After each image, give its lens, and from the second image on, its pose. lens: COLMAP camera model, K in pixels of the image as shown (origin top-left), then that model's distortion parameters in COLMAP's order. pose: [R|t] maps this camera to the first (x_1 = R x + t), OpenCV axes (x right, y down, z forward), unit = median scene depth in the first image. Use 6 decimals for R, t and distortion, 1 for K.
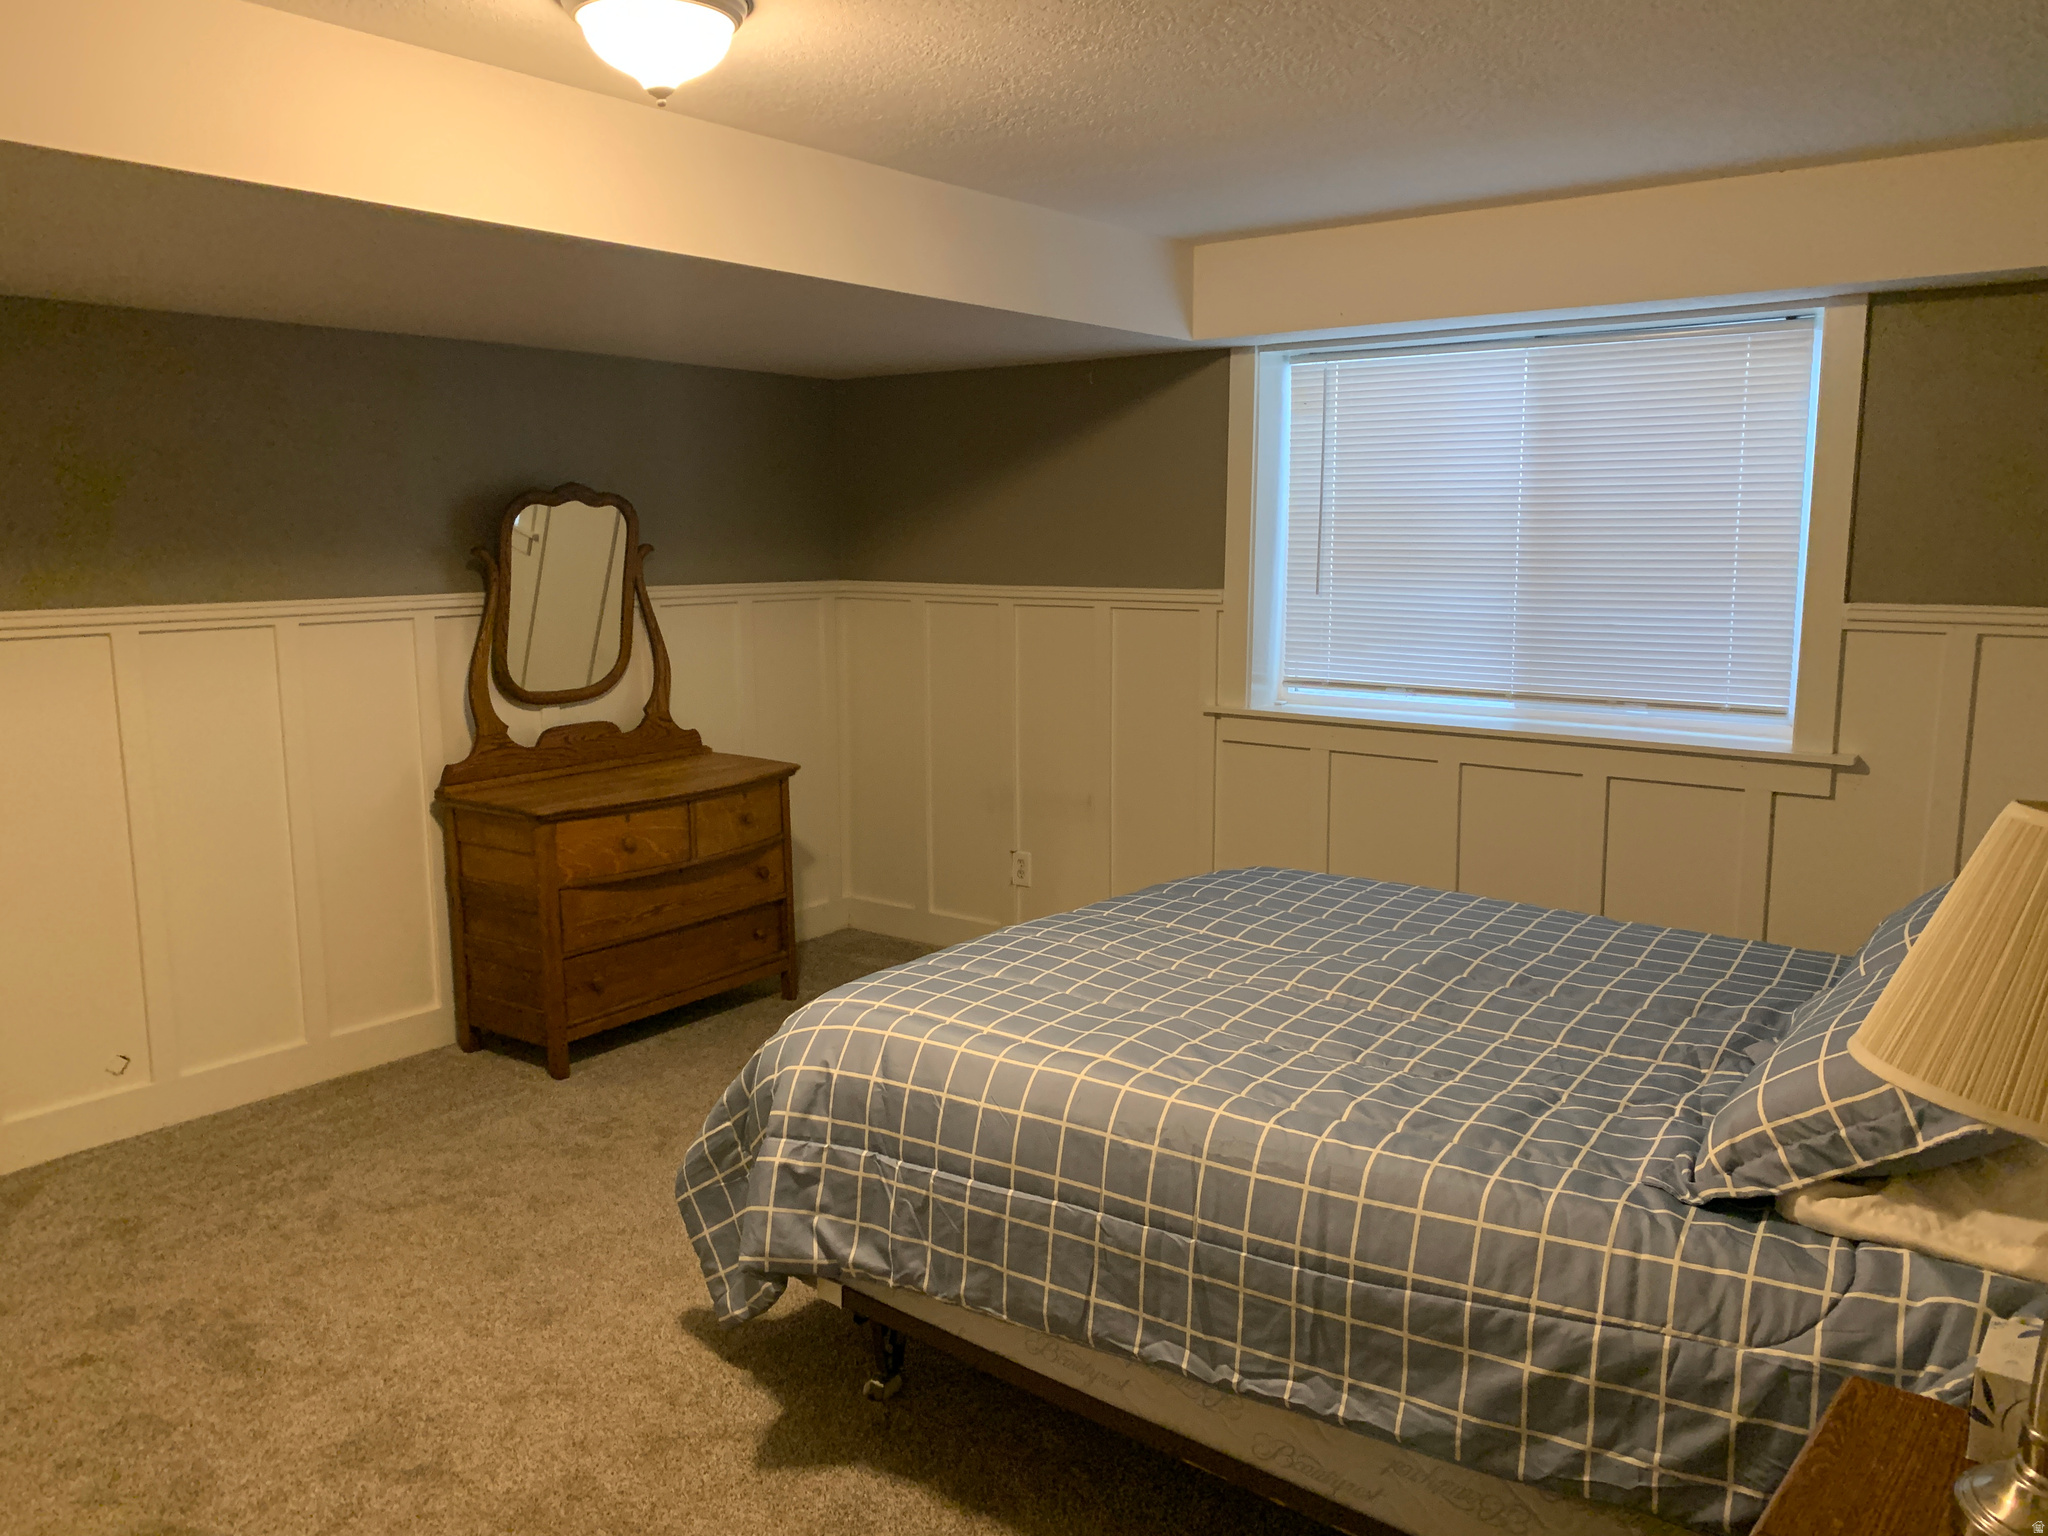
lens RADIAL K [[1580.0, 0, 1024.0], [0, 1580.0, 768.0], [0, 0, 1]] dist [0.001107, 0.003505]
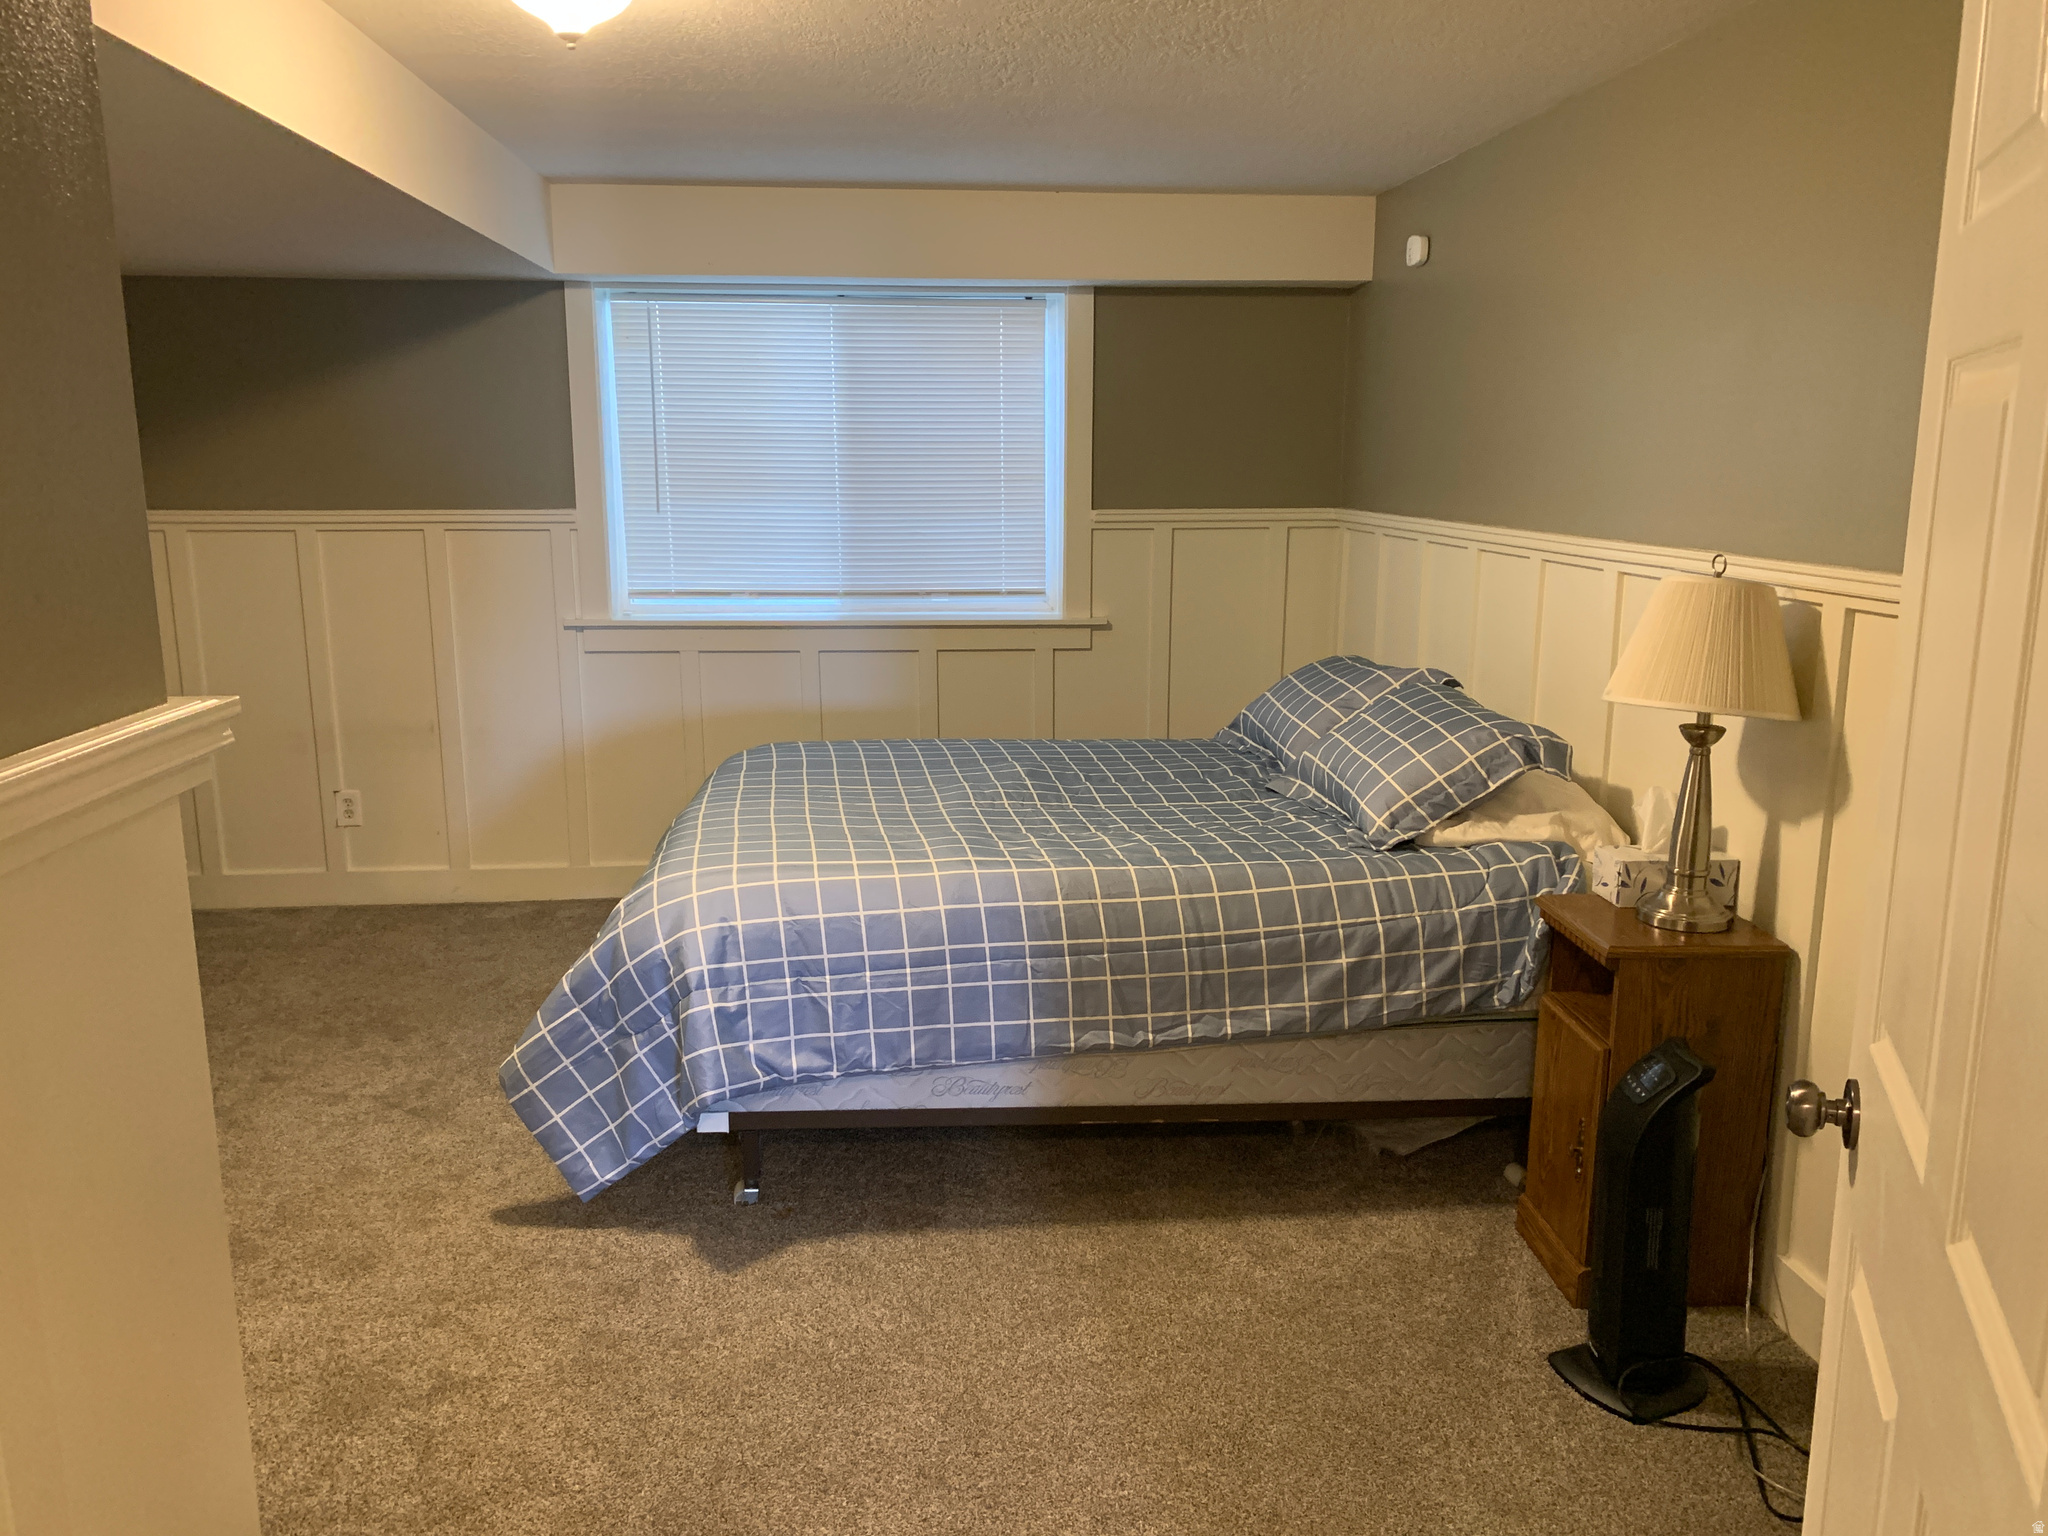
lens RADIAL K [[1563.4, 0, 1024.0], [0, 1563.4, 768.0], [0, 0, 1]] dist [0.113477, -0.001068]
pose [[0.741532, -0.133003, 0.657602, -0.862704], [0.104904, 0.991083, 0.082157, 0.006222], [-0.662666, 0.008063, 0.748872, -0.016028]]
